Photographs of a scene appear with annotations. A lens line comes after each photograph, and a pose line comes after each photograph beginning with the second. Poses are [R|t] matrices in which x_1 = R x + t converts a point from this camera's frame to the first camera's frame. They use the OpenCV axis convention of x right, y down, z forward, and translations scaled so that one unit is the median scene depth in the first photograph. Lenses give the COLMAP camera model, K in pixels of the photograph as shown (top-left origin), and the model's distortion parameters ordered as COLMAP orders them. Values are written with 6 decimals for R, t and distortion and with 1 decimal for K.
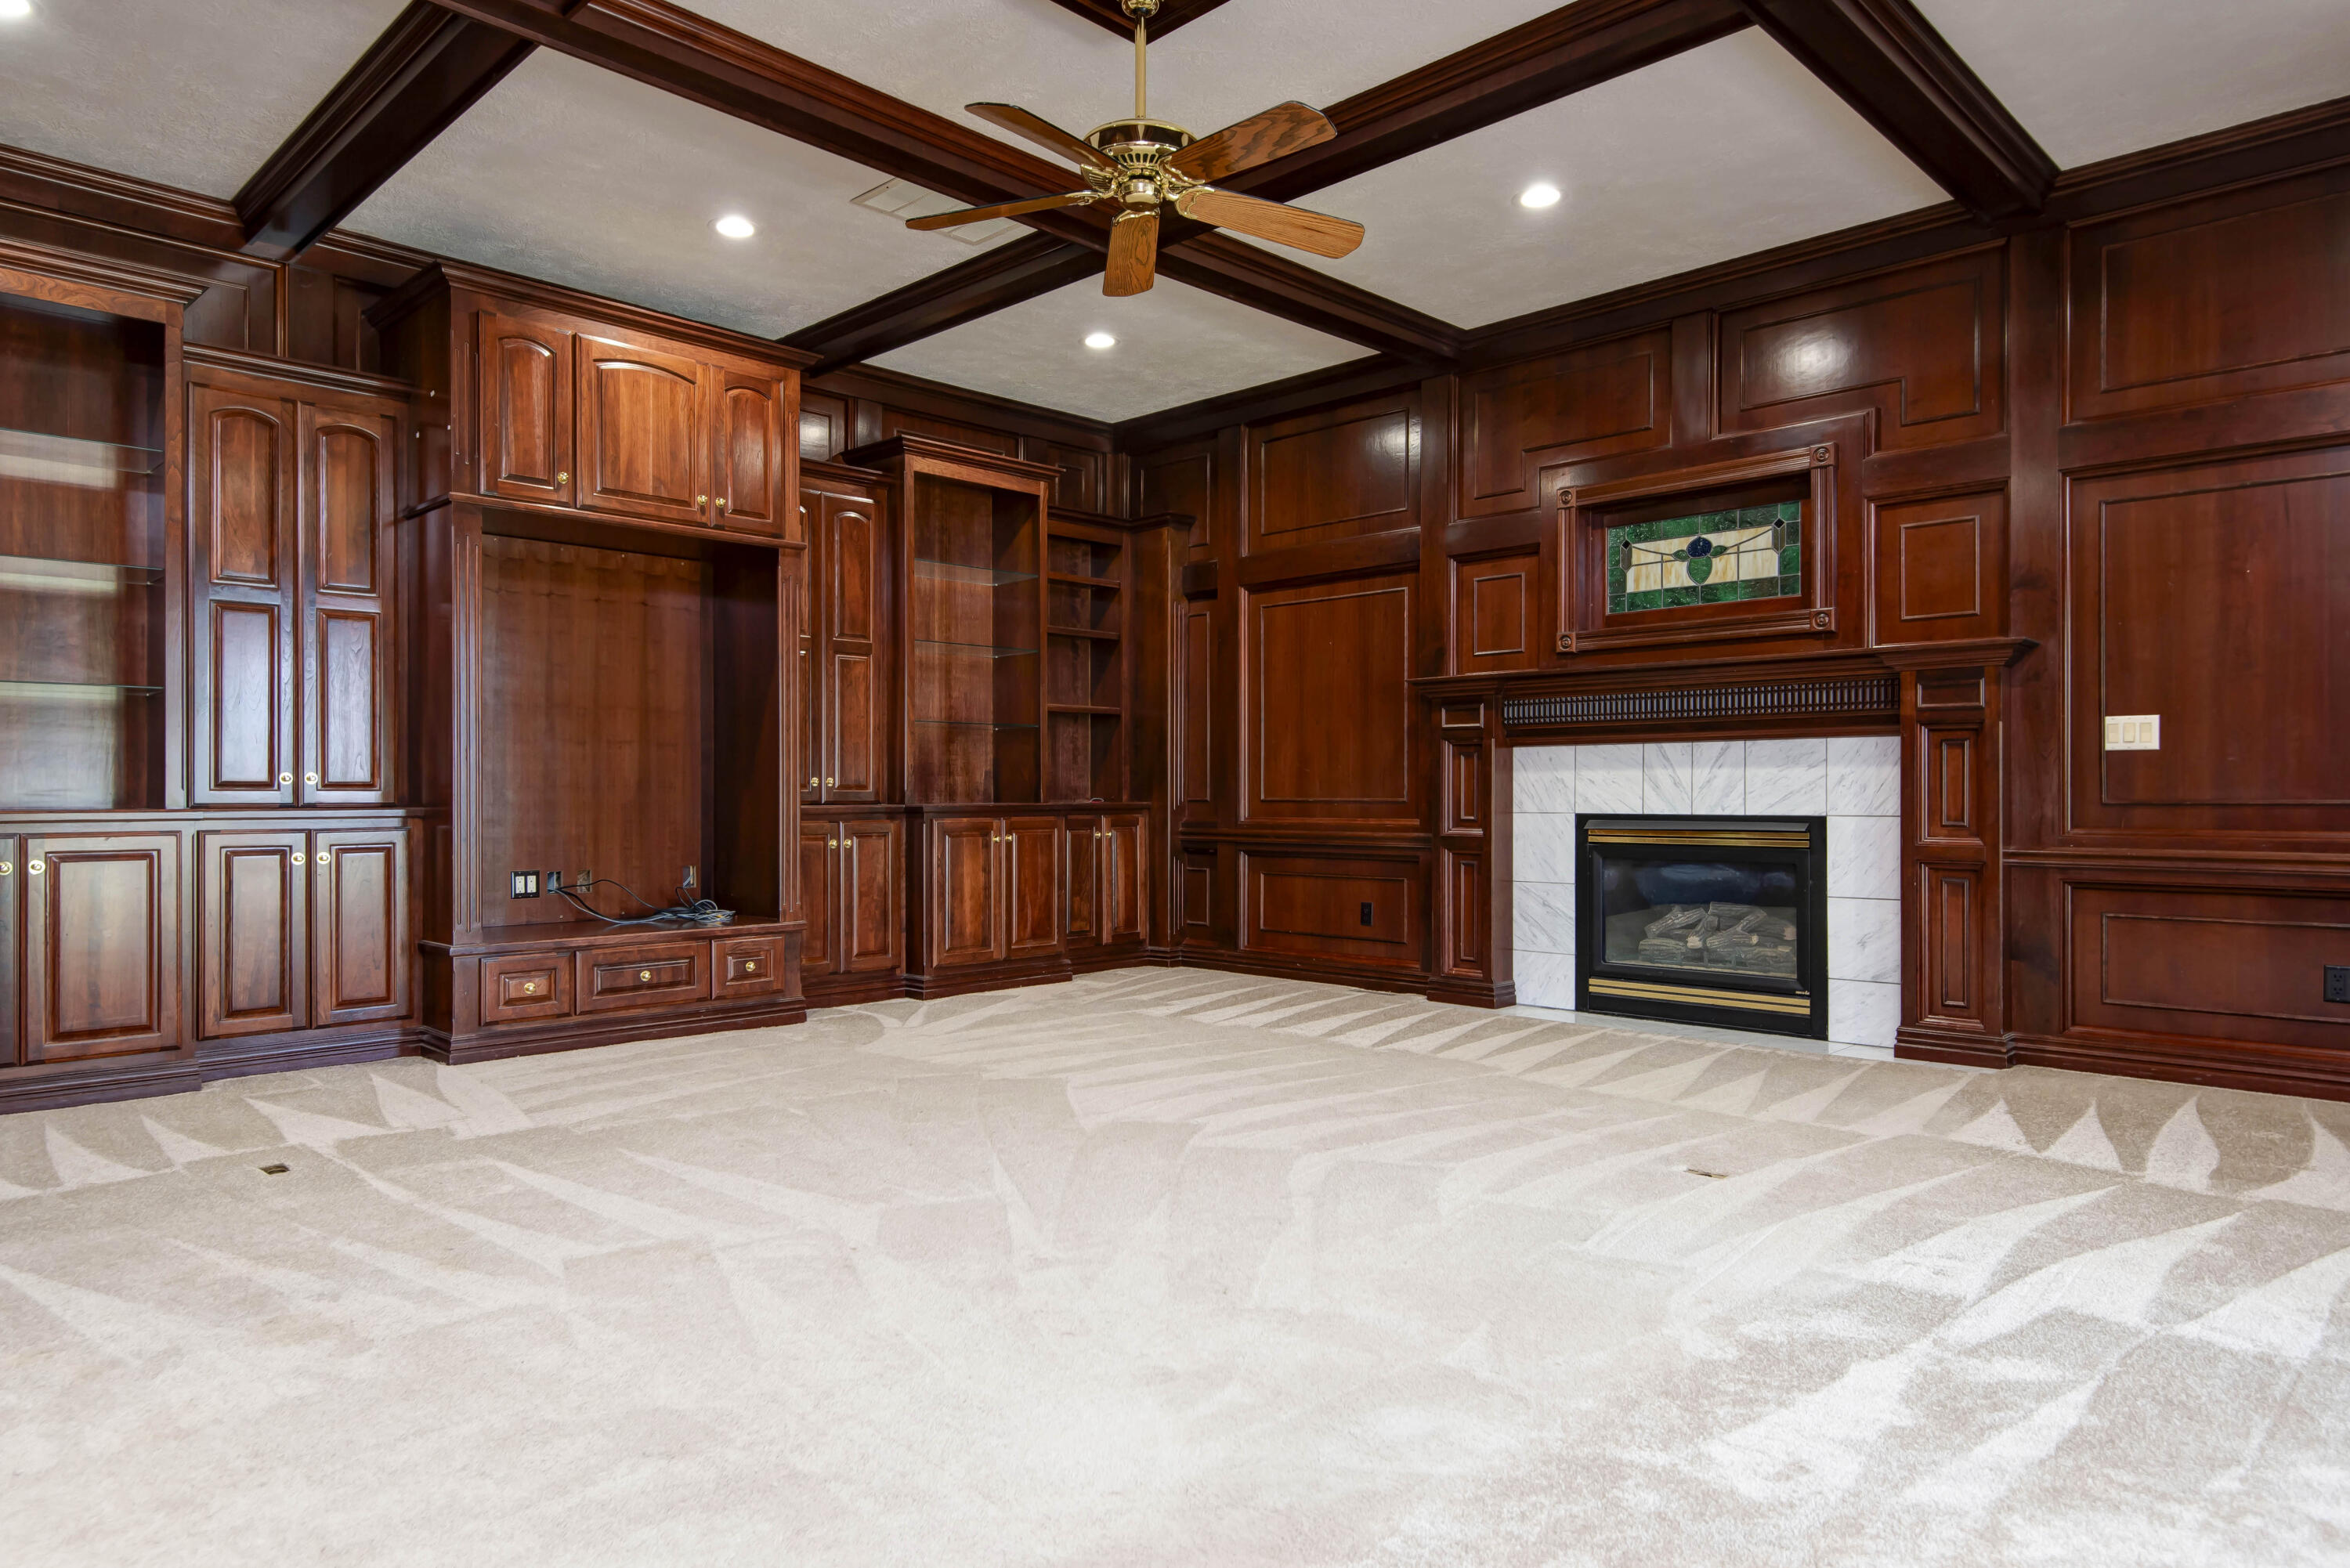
lens RADIAL K [[1451.6, 0, 1118.4], [0, 1451.6, 778.3], [0, 0, 1]] dist [0.025797, -0.002789]
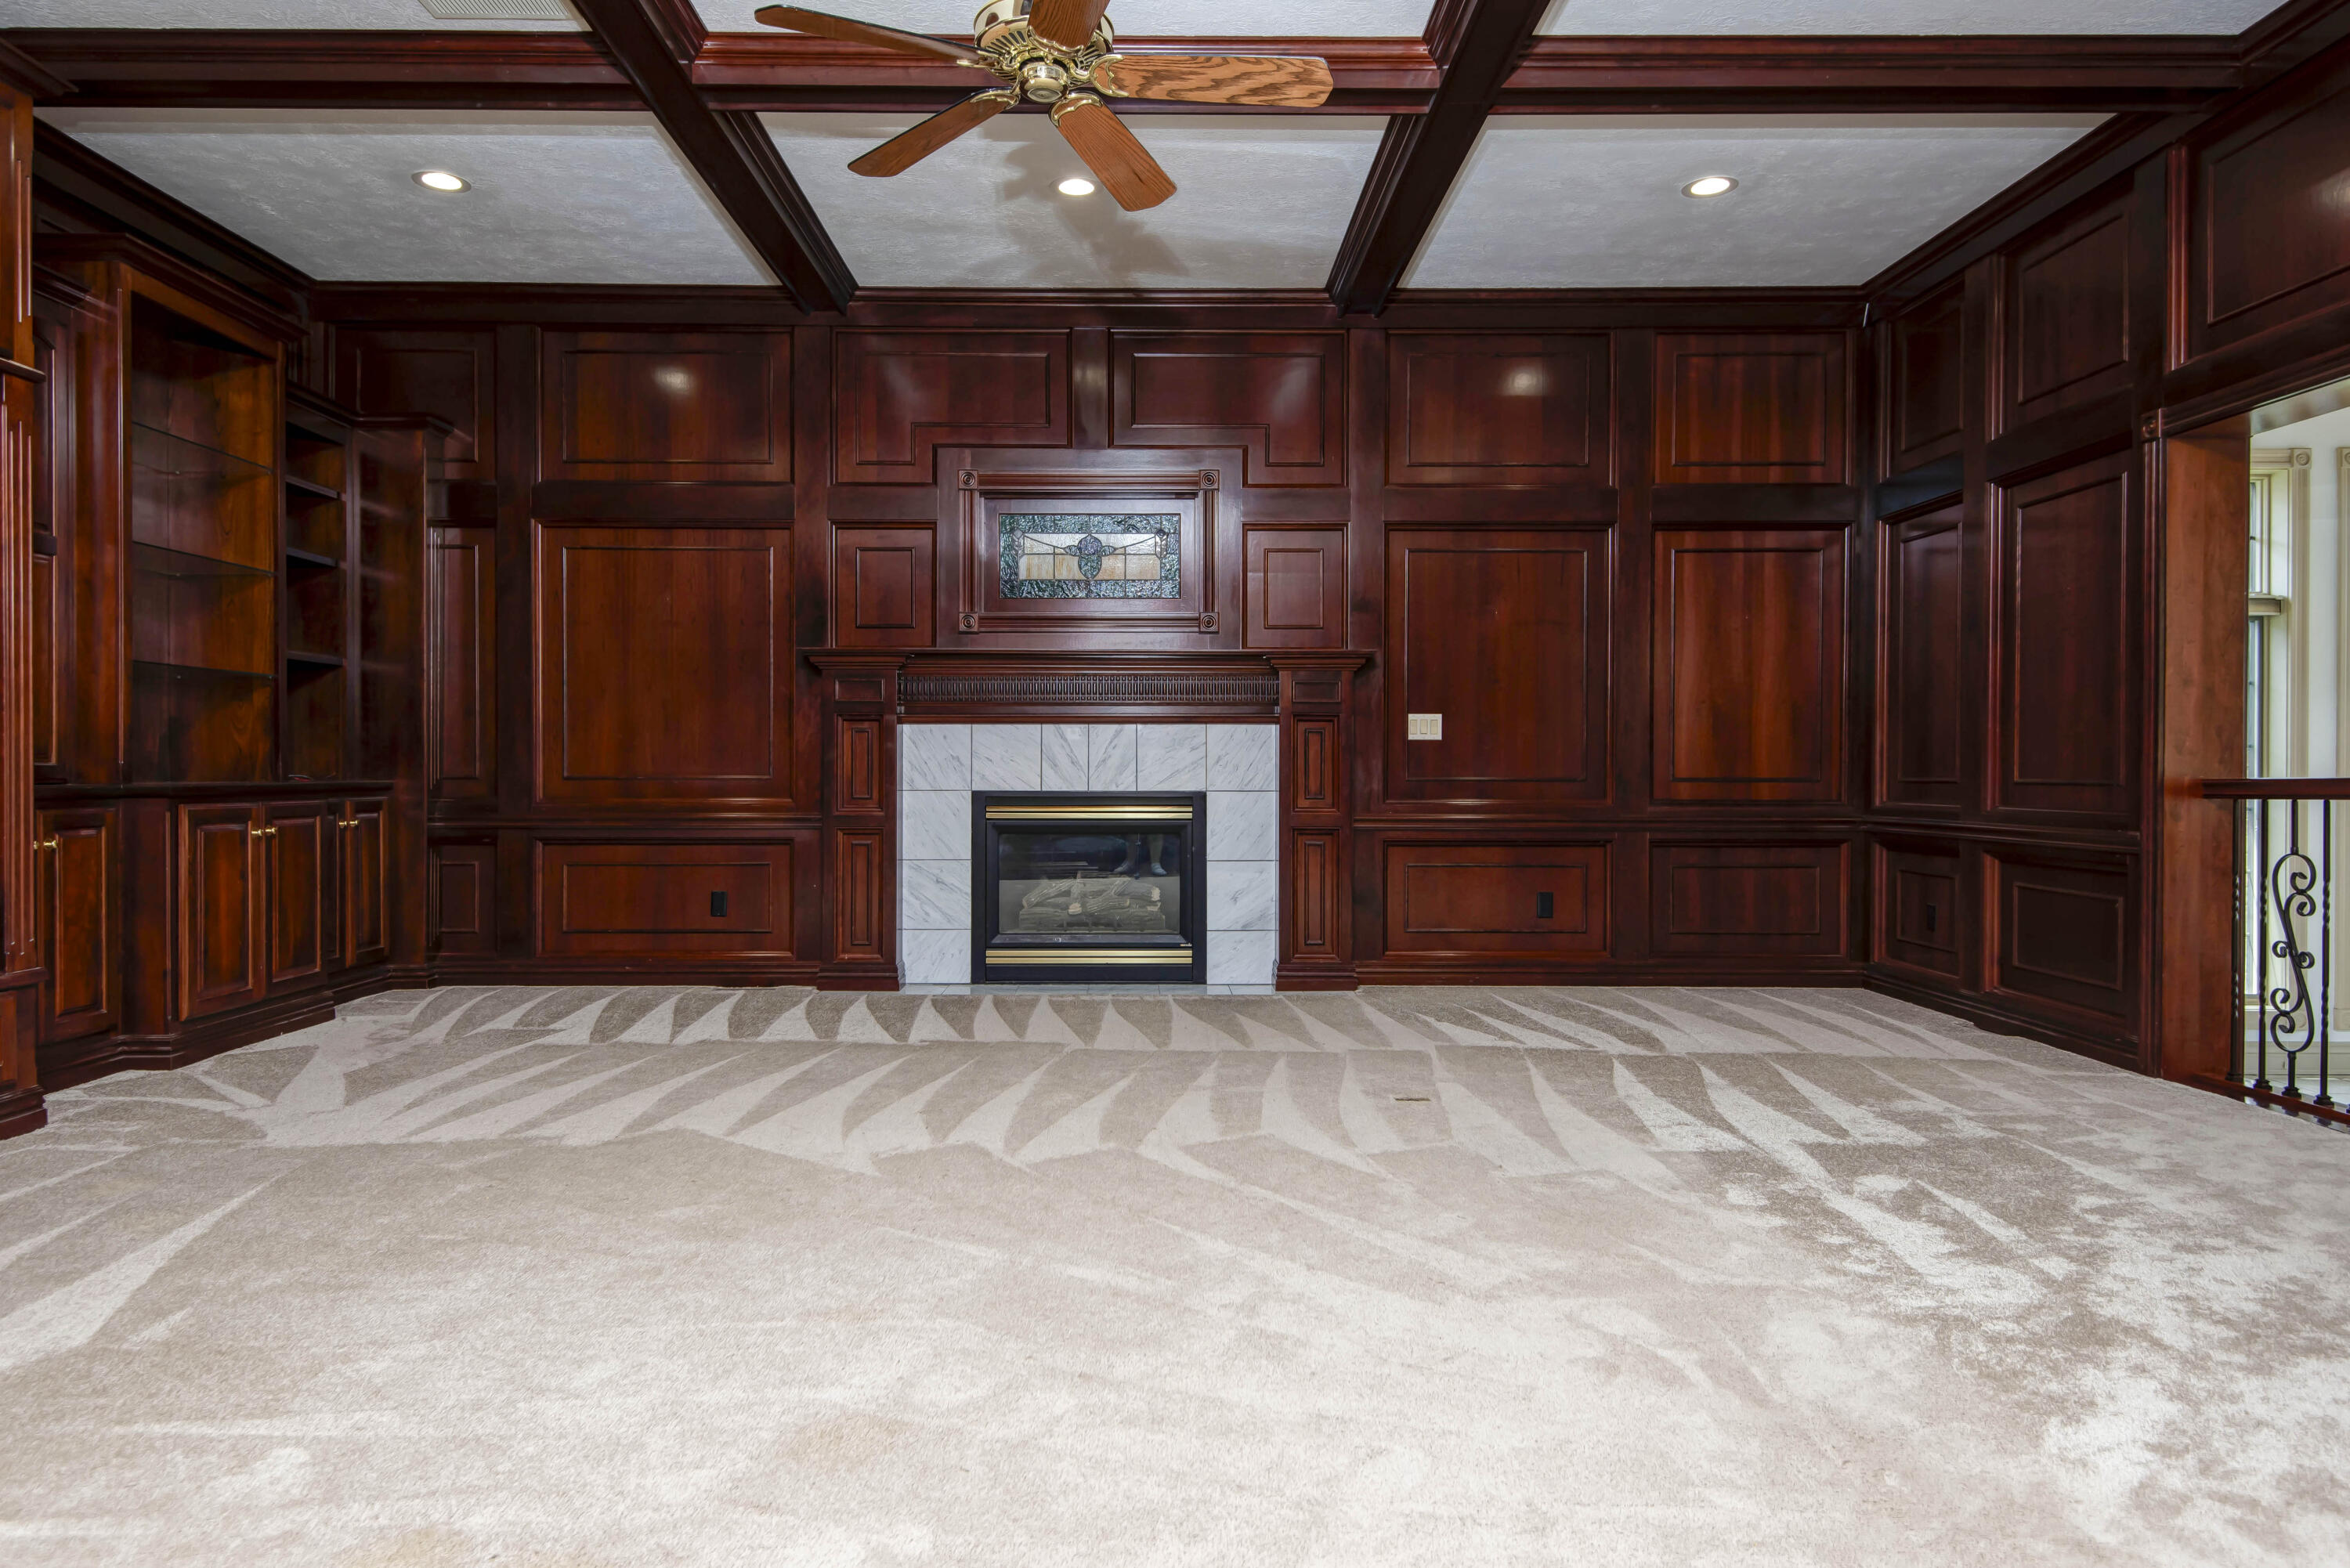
lens RADIAL K [[1451.6, 0, 1178.5], [0, 1451.6, 789.0], [0, 0, 1]] dist [0.025797, -0.002789]
pose [[0.697168, -0.006668, 0.716877, -0.329046], [-0.011944, 0.999710, 0.020915, 0.000039], [-0.716809, -0.023144, 0.696886, 0.194233]]
